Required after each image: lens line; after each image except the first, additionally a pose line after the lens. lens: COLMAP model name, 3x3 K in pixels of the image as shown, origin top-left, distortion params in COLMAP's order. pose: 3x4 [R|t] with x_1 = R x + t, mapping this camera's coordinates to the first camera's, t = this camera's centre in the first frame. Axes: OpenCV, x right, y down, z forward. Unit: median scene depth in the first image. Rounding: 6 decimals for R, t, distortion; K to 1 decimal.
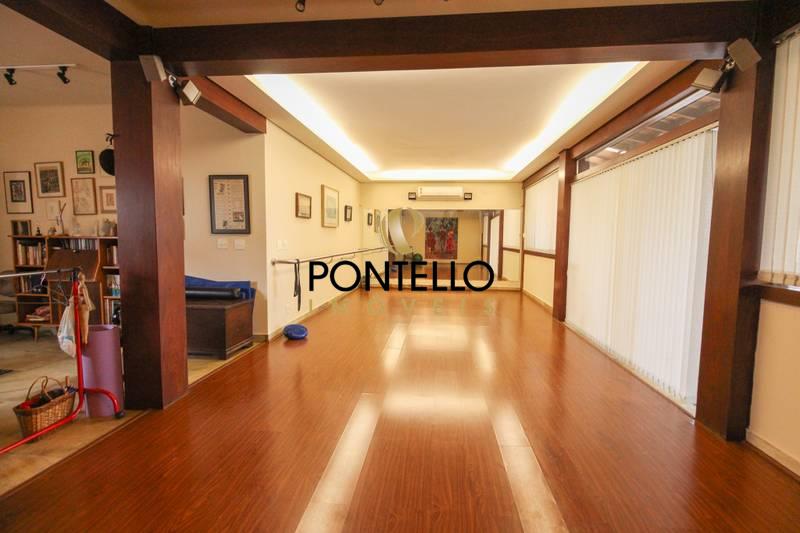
lens RADIAL K [[364.8, 0, 405.8], [0, 364.8, 265.2], [0, 0, 1]] dist [0.007771, -0.007889]
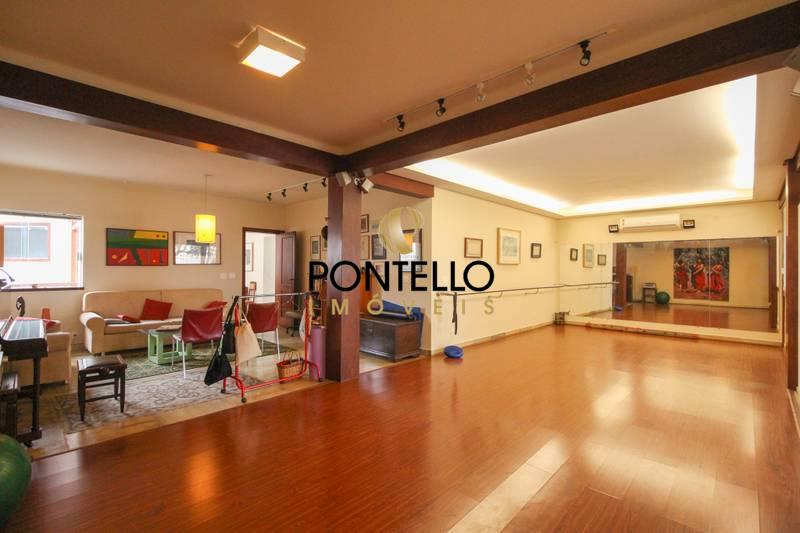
lens RADIAL K [[364.8, 0, 411.2], [0, 364.8, 265.8], [0, 0, 1]] dist [0.007771, -0.007889]
pose [[0.794847, -0.012858, -0.606674, 0.350983], [-0.043095, 0.996055, -0.077572, -0.003238], [0.605278, 0.087803, 0.791157, -0.080161]]
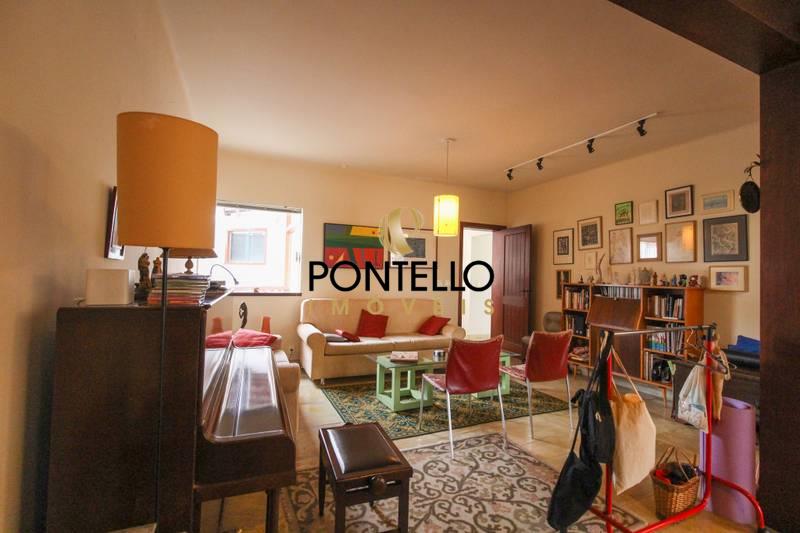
lens RADIAL K [[364.8, 0, 412.9], [0, 364.8, 265.0], [0, 0, 1]] dist [0.007771, -0.007889]
pose [[0.507668, -0.025865, -0.861165, -0.298852], [-0.085934, 0.993045, -0.080485, -0.001823], [0.857257, 0.114863, 0.501914, -0.017743]]
